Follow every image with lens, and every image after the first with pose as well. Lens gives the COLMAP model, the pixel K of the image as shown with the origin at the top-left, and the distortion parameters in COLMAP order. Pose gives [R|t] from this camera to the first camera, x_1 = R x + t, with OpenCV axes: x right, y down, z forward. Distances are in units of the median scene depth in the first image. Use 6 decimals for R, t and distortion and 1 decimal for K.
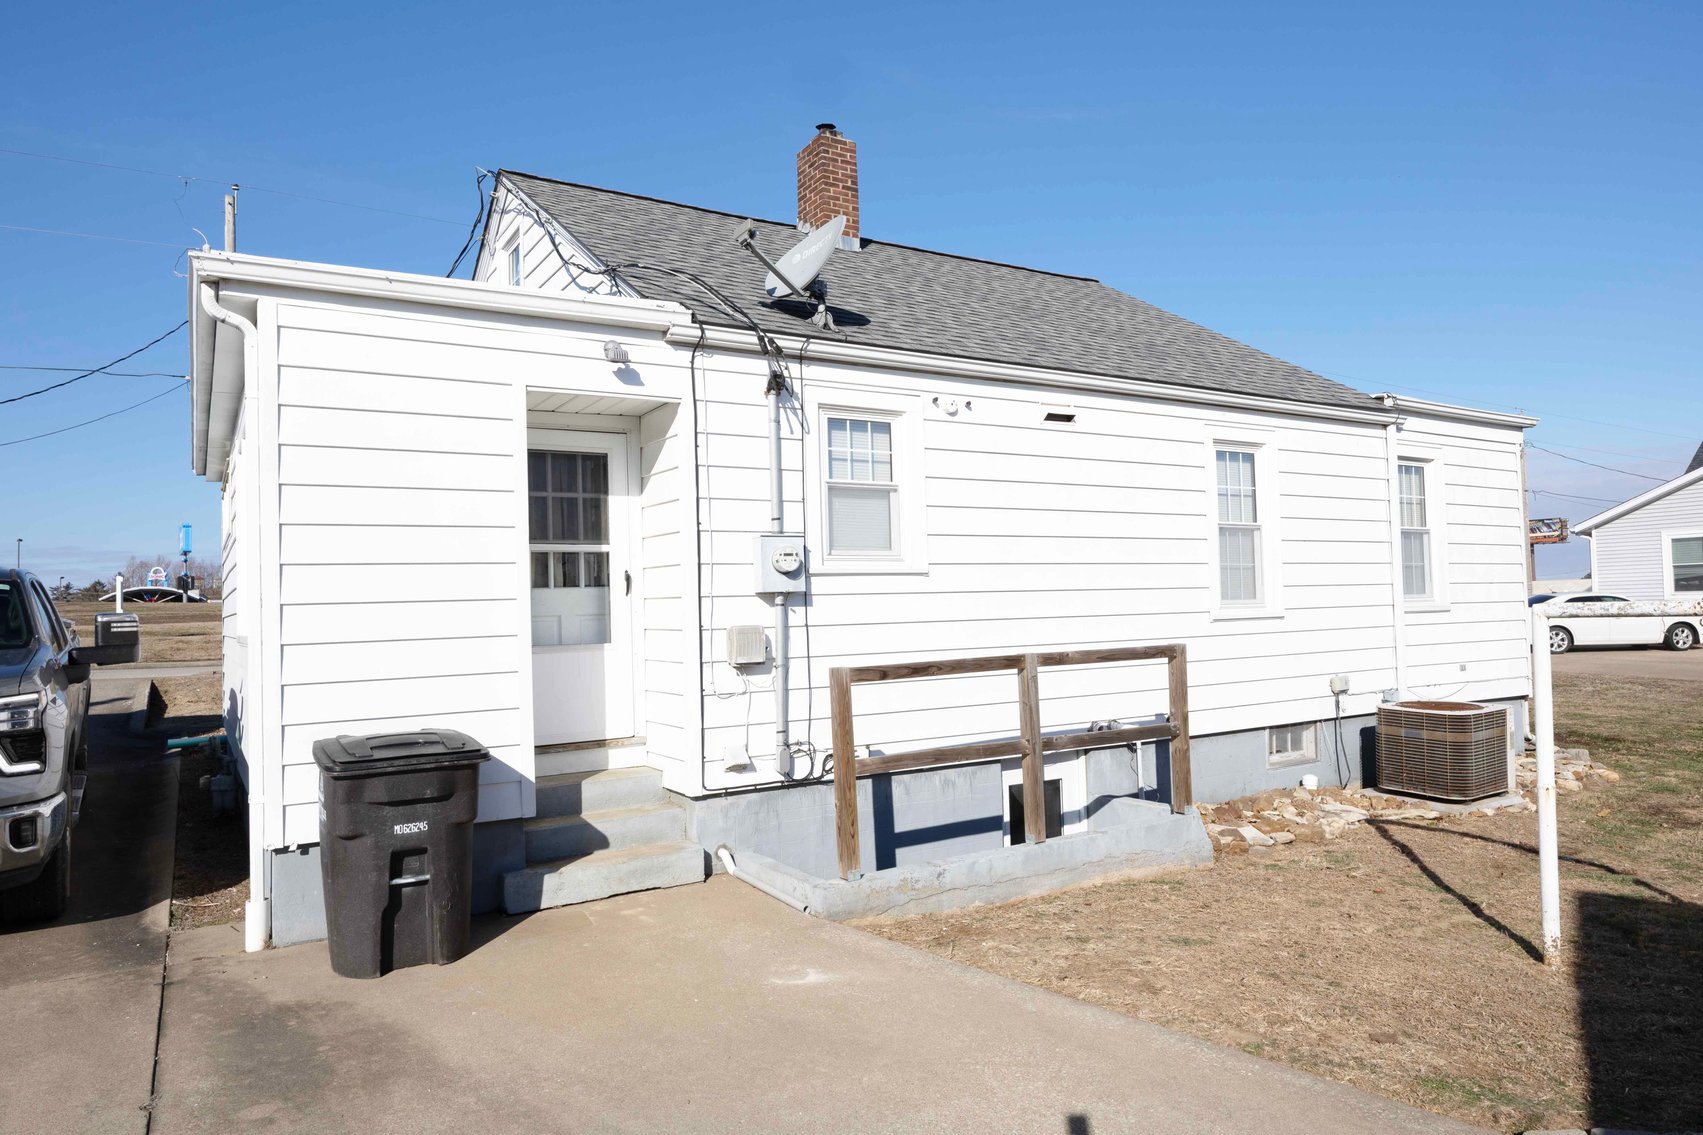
lens RADIAL K [[1075.6, 0, 861.6], [0, 1075.6, 569.8], [0, 0, 1]] dist [0.049387, -0.001500]
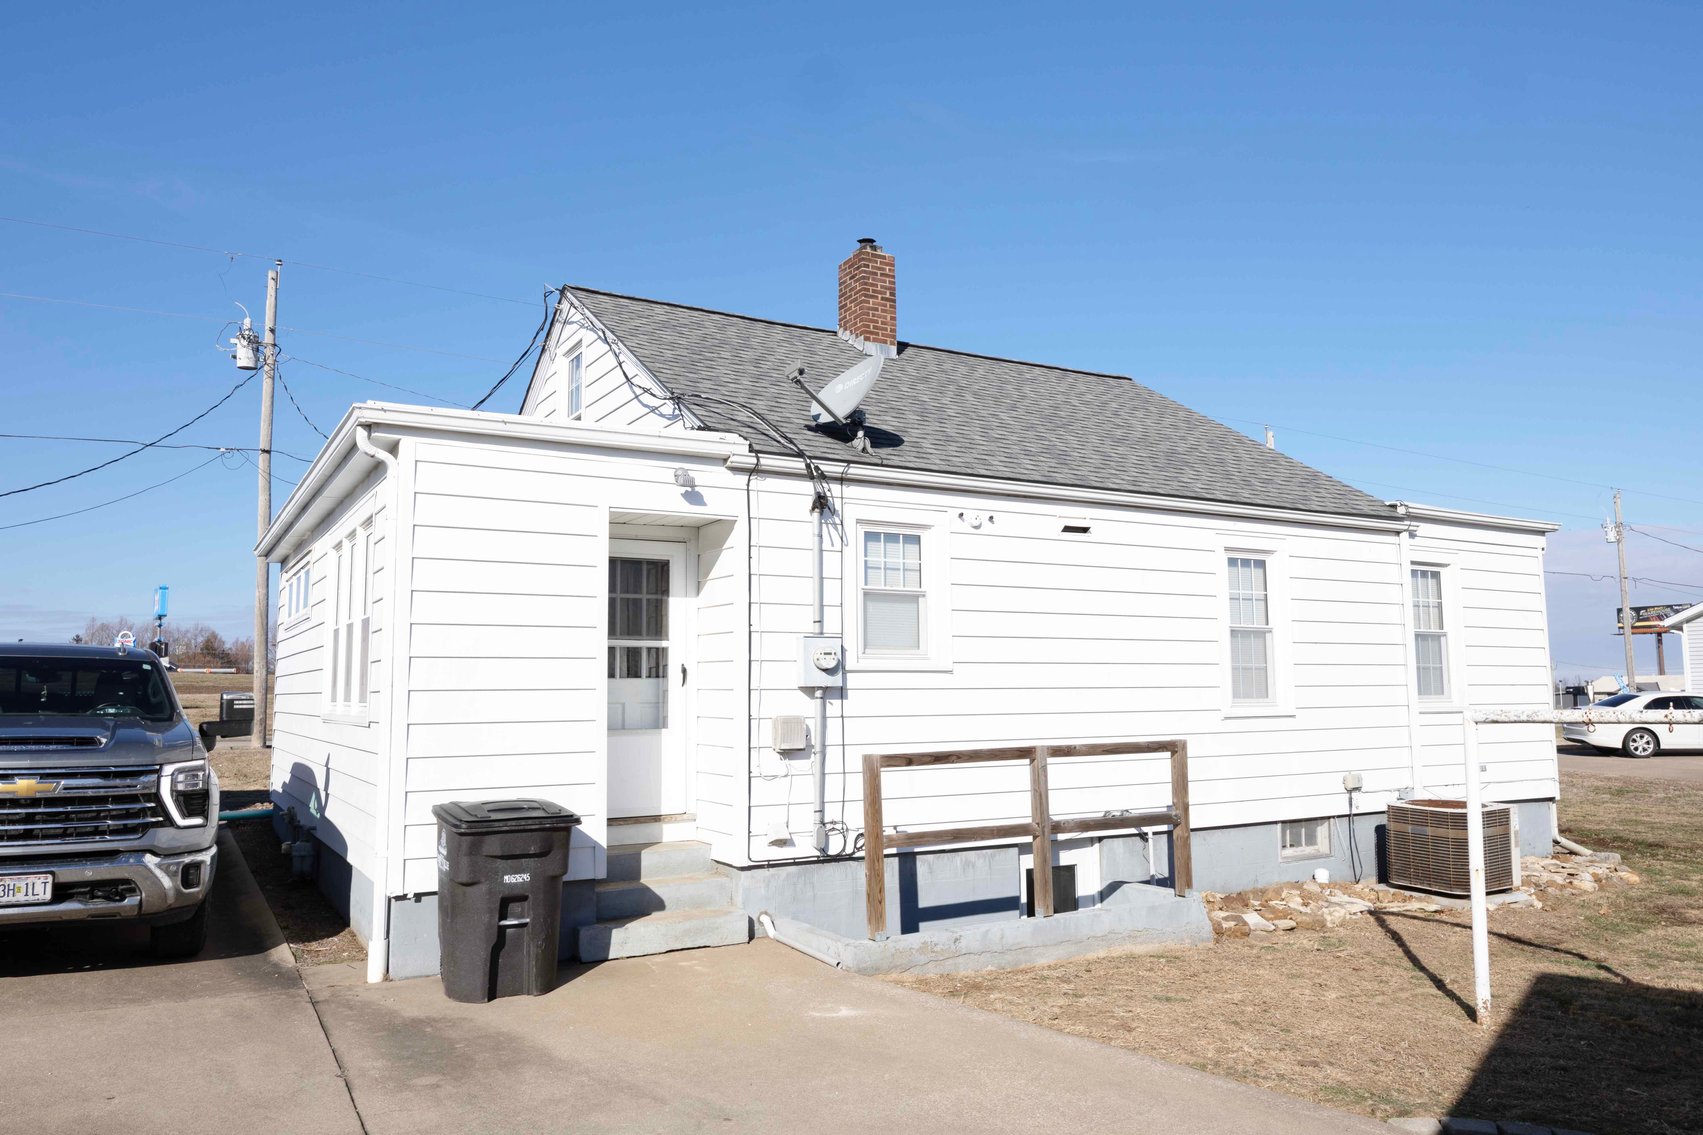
lens RADIAL K [[1236.3, 0, 854.8], [0, 1236.3, 564.8], [0, 0, 1]] dist [-0.003105, 0.001810]
pose [[0.999276, 0.015891, -0.034566, 0.003763], [-0.018147, 0.997657, -0.065968, -0.020370], [0.033437, 0.066547, 0.997223, -0.282617]]
